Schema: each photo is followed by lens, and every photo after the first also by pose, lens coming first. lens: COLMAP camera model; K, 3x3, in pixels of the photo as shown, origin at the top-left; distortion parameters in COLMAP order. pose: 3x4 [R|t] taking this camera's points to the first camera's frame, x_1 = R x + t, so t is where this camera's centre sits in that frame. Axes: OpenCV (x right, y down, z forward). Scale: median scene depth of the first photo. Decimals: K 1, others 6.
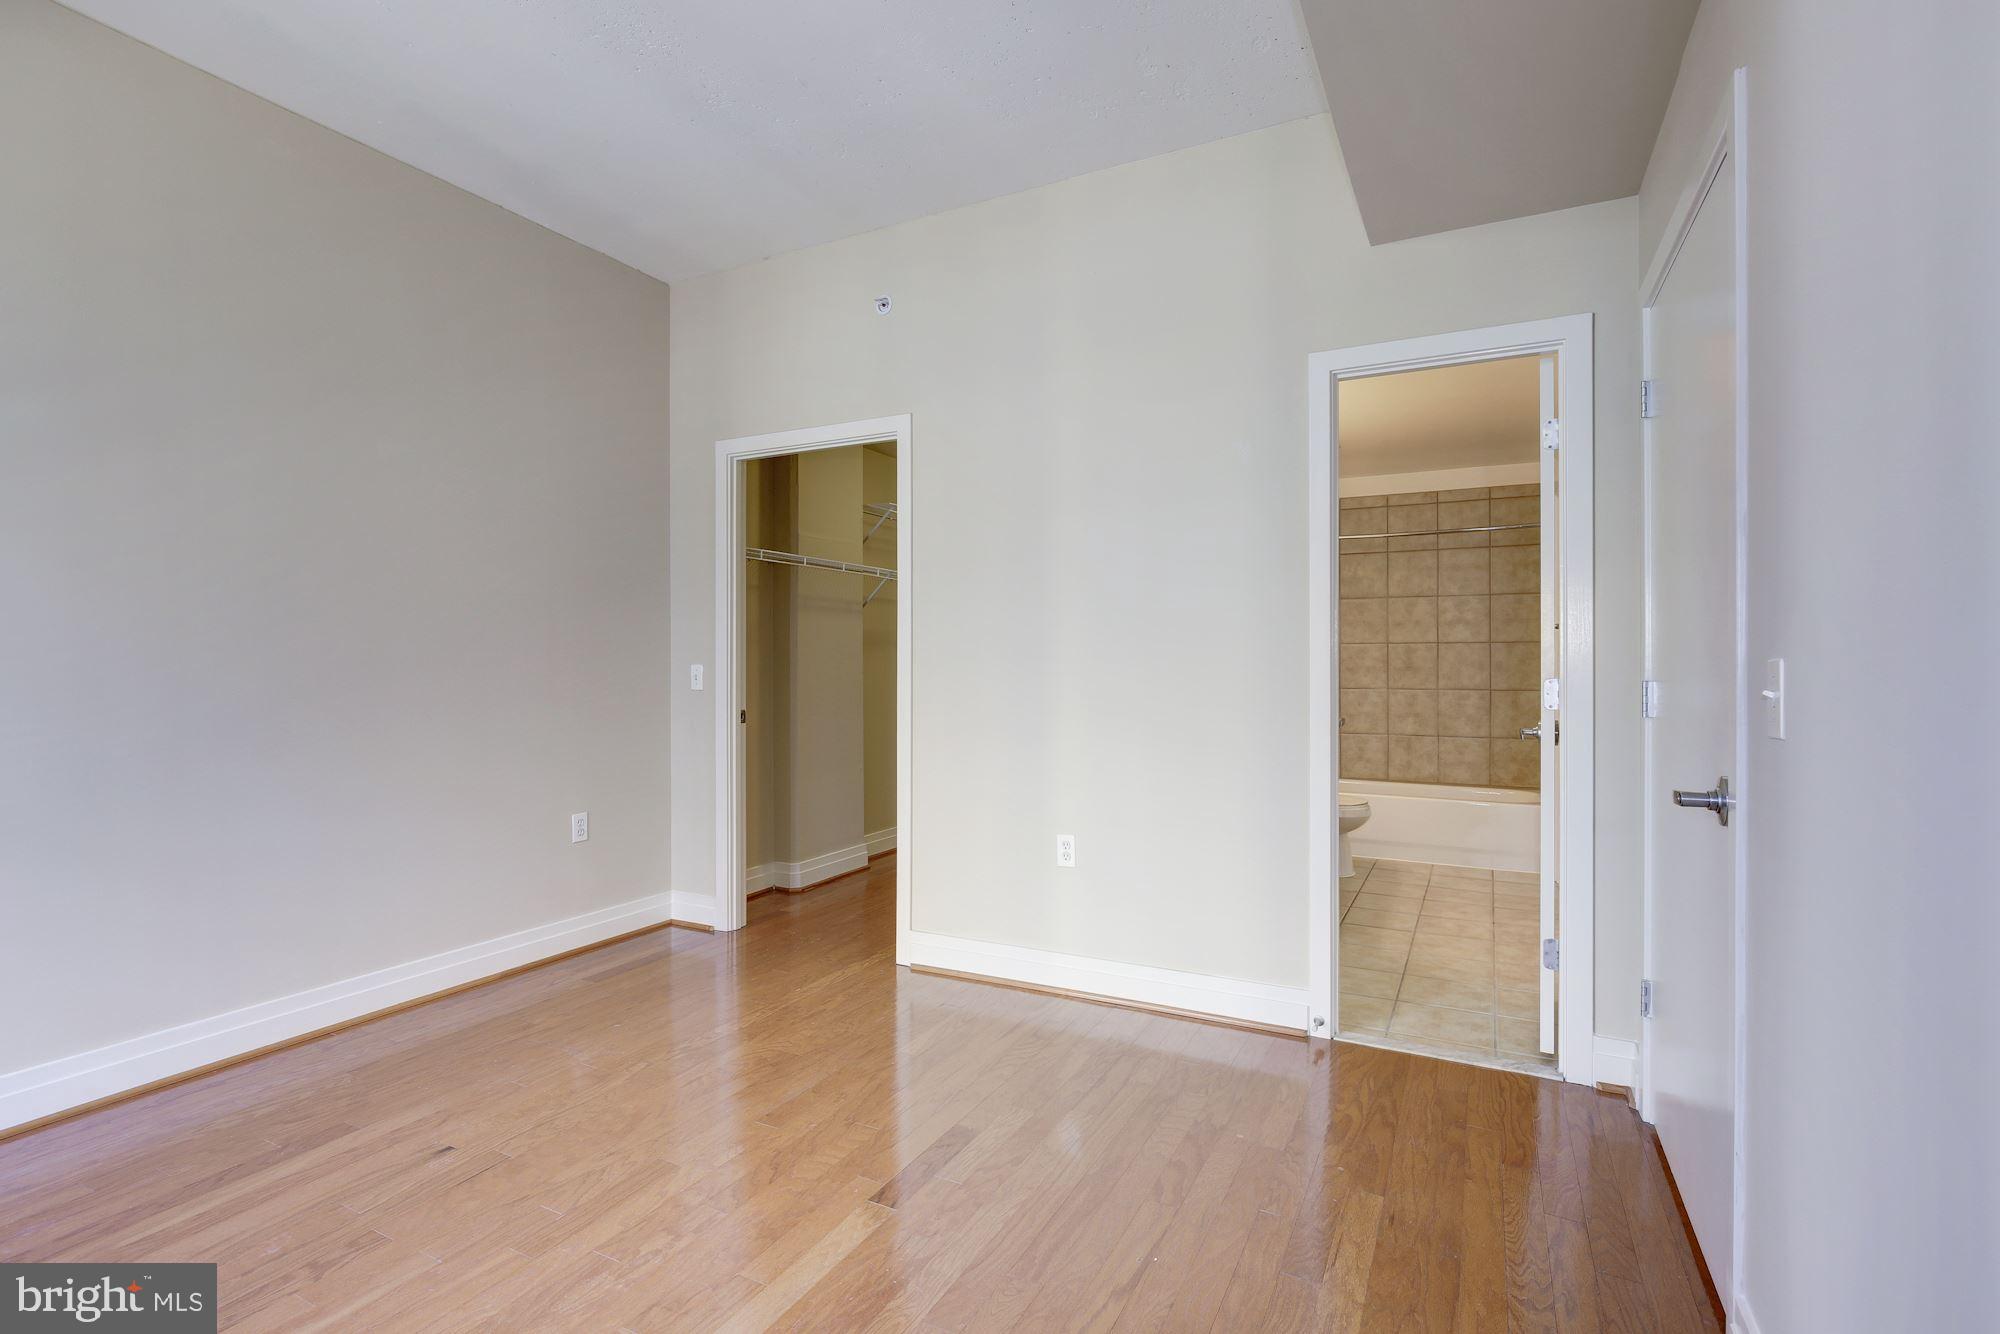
lens RADIAL K [[926.2, 0, 1018.6], [0, 926.2, 666.2], [0, 0, 1]] dist [-0.003058, 0.000281]
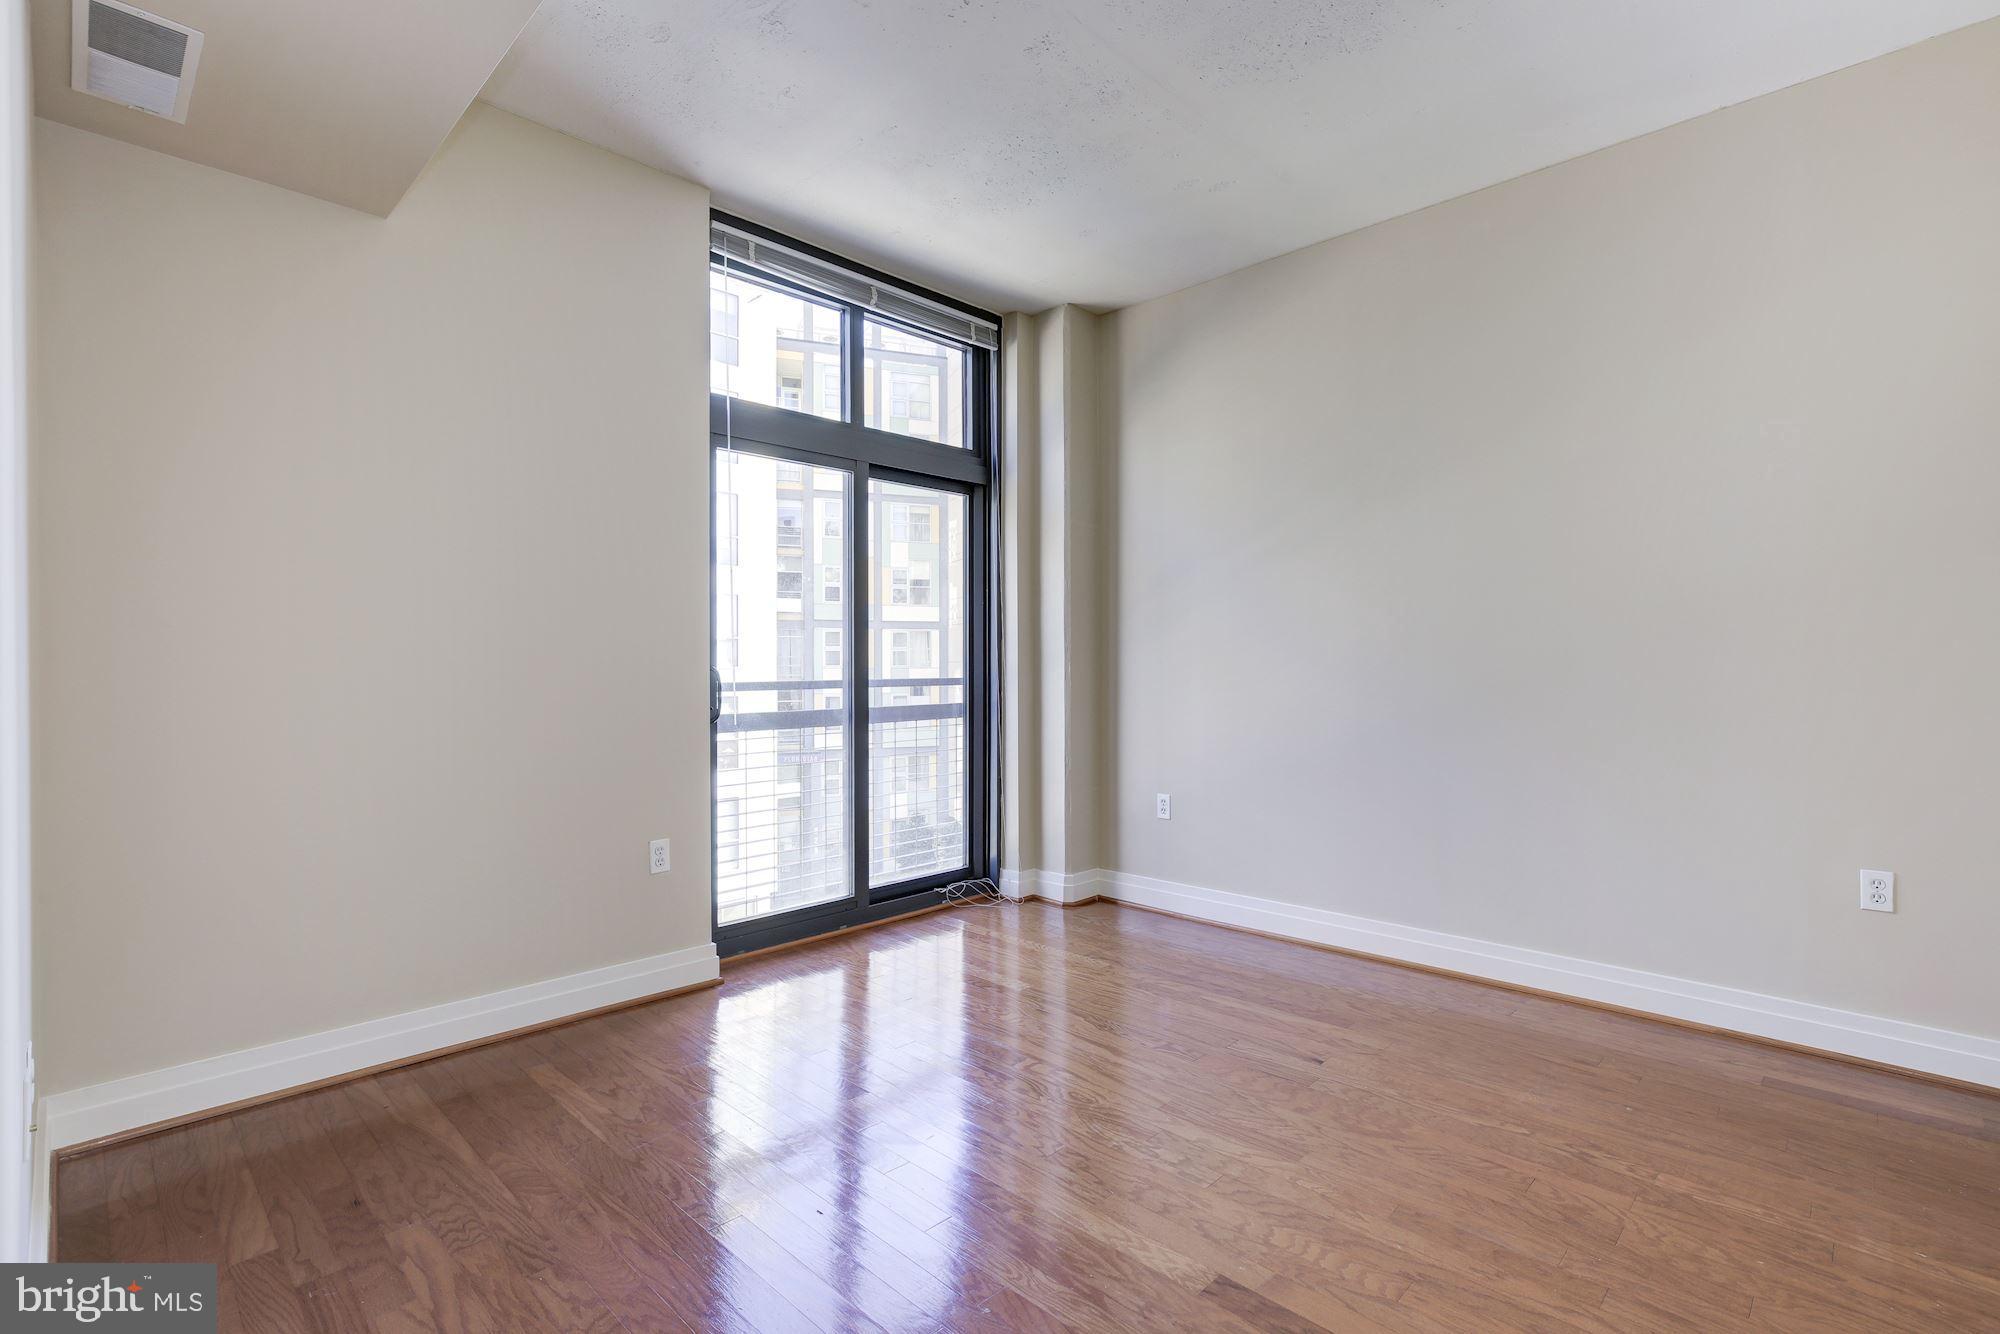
lens RADIAL K [[926.2, 0, 1018.6], [0, 926.2, 666.2], [0, 0, 1]] dist [-0.003058, 0.000281]
pose [[-0.290238, 0.000173, -0.956954, 0.472246], [-0.000879, 1.000000, 0.000448, 0.001155], [0.956954, 0.000971, -0.290238, 0.693288]]
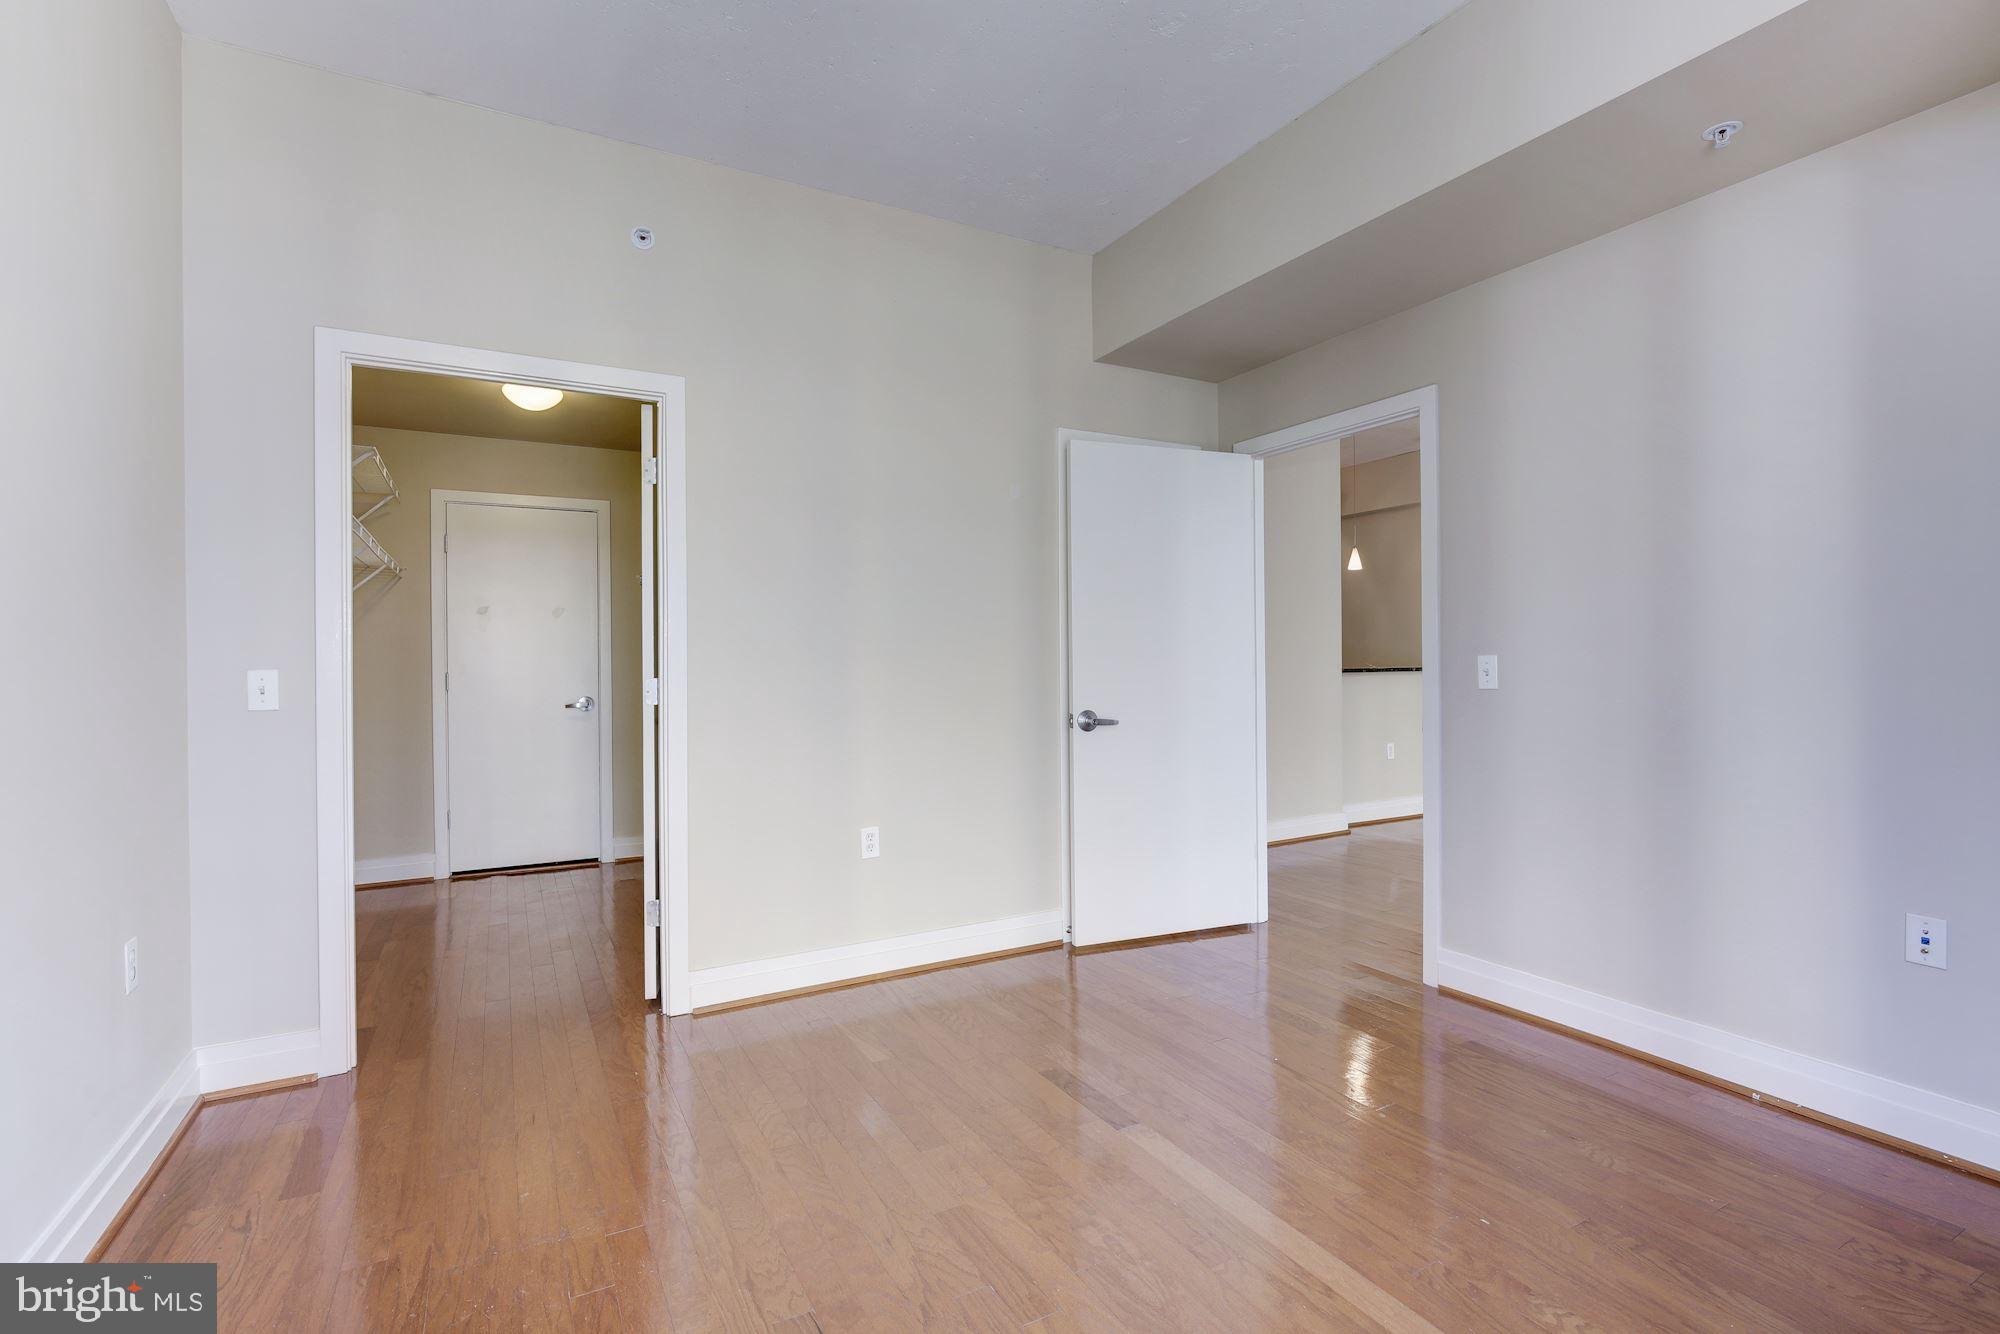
lens RADIAL K [[906.3, 0, 1026.6], [0, 906.3, 662.7], [0, 0, 1]] dist [-0.001035, 0.000065]
pose [[0.551324, -0.005049, 0.834276, -0.751247], [0.009289, 0.999957, -0.000087, -0.002416], [-0.834240, 0.007798, 0.551347, 0.304214]]
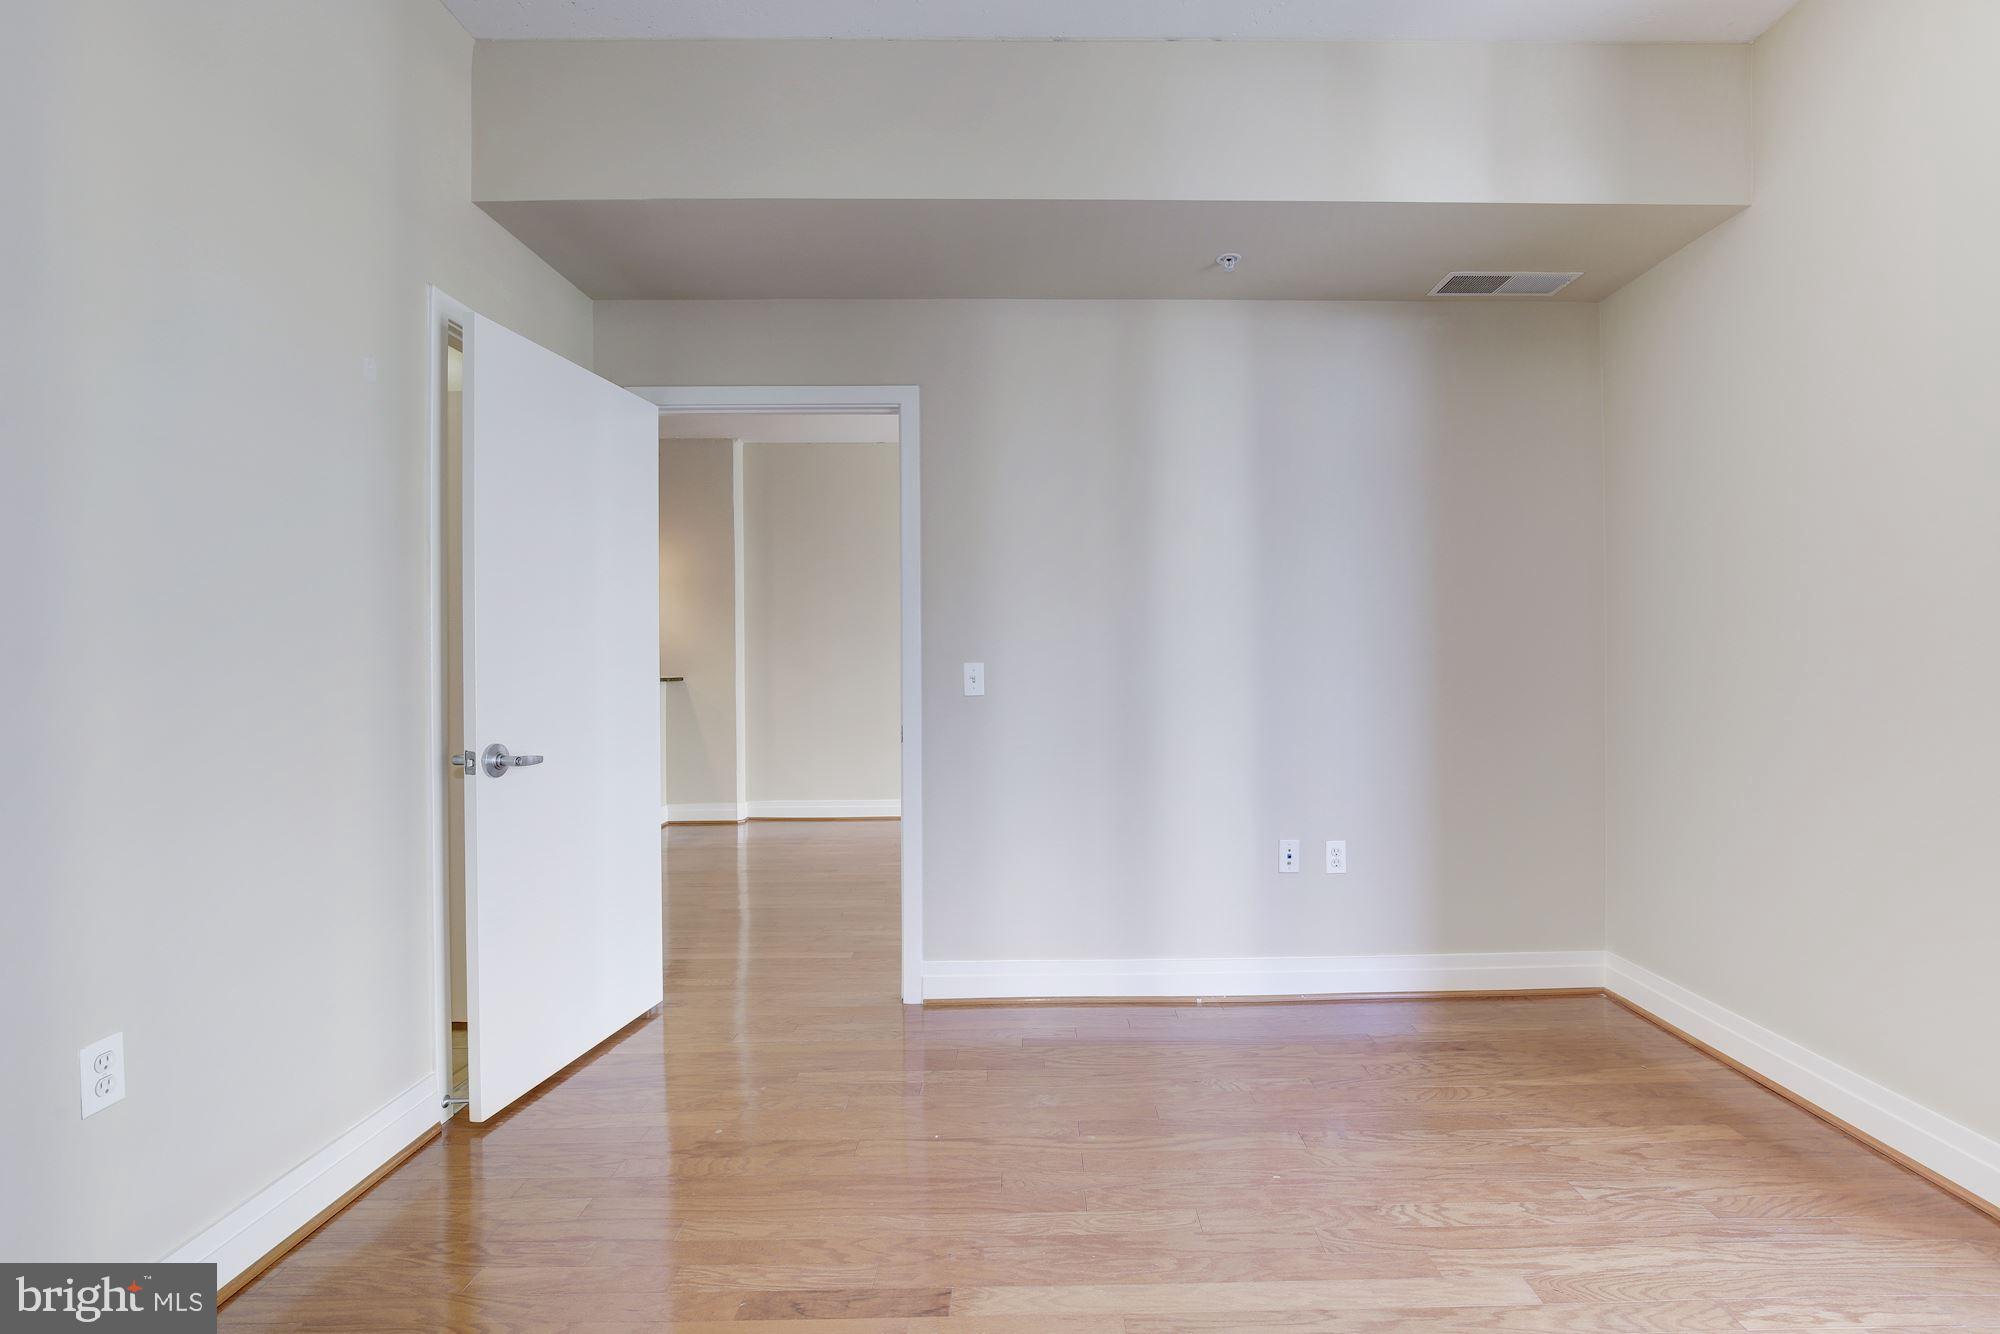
lens RADIAL K [[926.2, 0, 1018.6], [0, 926.2, 666.2], [0, 0, 1]] dist [-0.003058, 0.000281]
pose [[-0.446578, 0.005095, 0.894730, -0.603197], [0.008125, 0.999966, -0.001639, 0.000119], [-0.894708, 0.006537, -0.446604, 0.847284]]
